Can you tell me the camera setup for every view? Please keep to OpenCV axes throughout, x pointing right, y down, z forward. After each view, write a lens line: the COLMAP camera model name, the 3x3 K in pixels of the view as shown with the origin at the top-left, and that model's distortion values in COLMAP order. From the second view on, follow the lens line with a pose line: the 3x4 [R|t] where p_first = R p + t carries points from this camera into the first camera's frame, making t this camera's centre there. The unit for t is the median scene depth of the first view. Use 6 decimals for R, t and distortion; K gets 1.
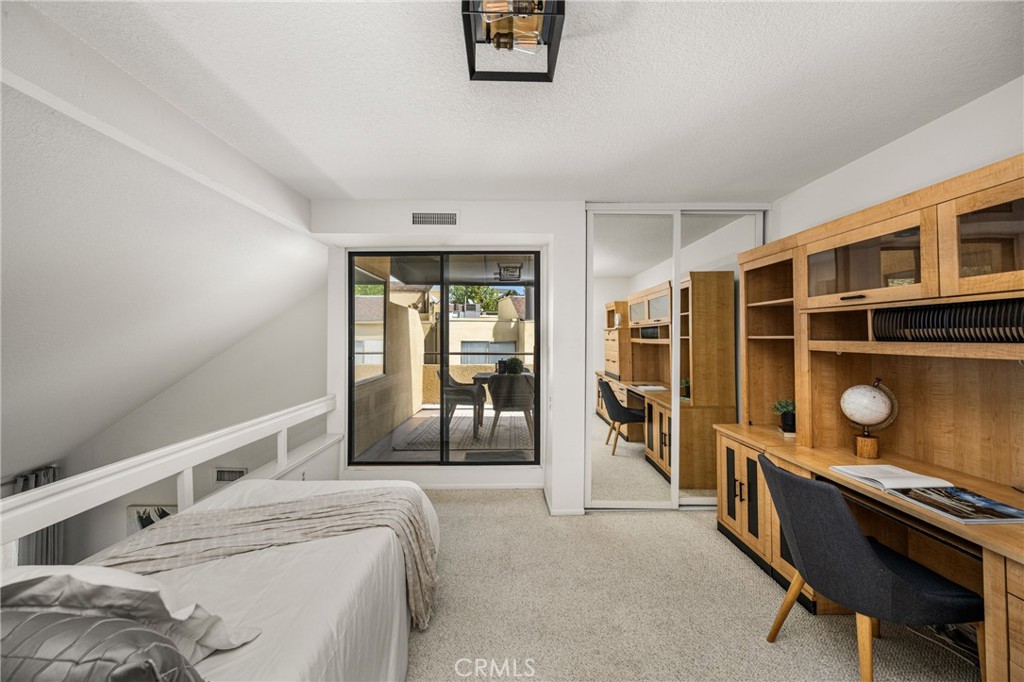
lens RADIAL K [[422.7, 0, 506.9], [0, 422.7, 344.0], [0, 0, 1]] dist [-0.003598, -0.000594]
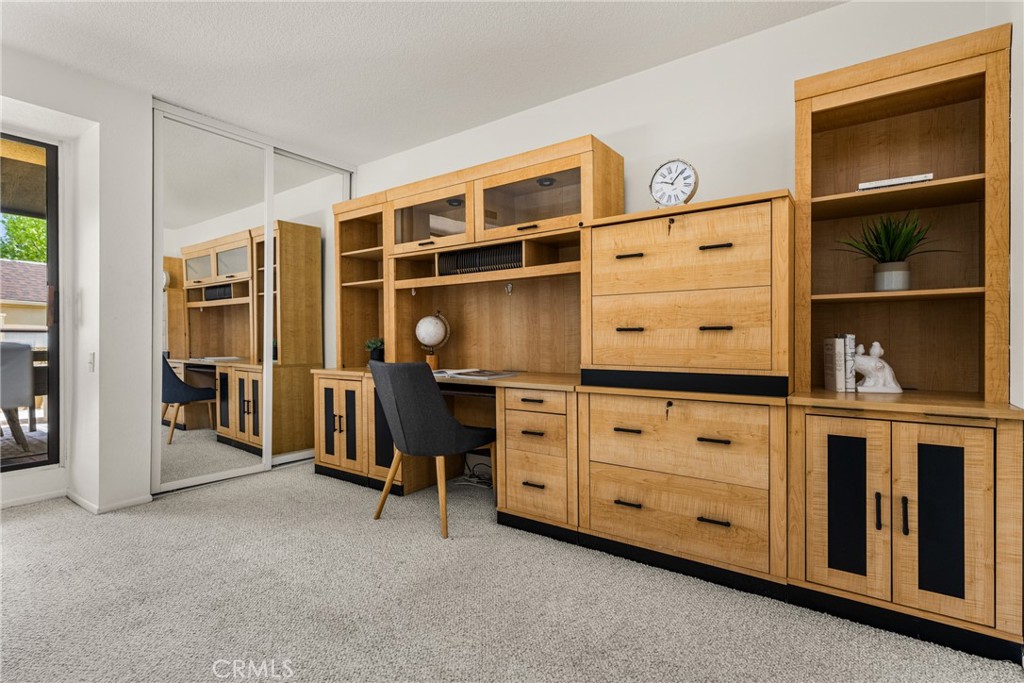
lens RADIAL K [[467.9, 0, 518.7], [0, 467.9, 342.6], [0, 0, 1]] dist [0.001410, 0.000282]
pose [[0.593685, -0.022511, 0.804383, -0.125541], [-0.000225, 0.999604, 0.028140, 0.099177], [-0.804698, -0.016887, 0.593445, -0.073377]]
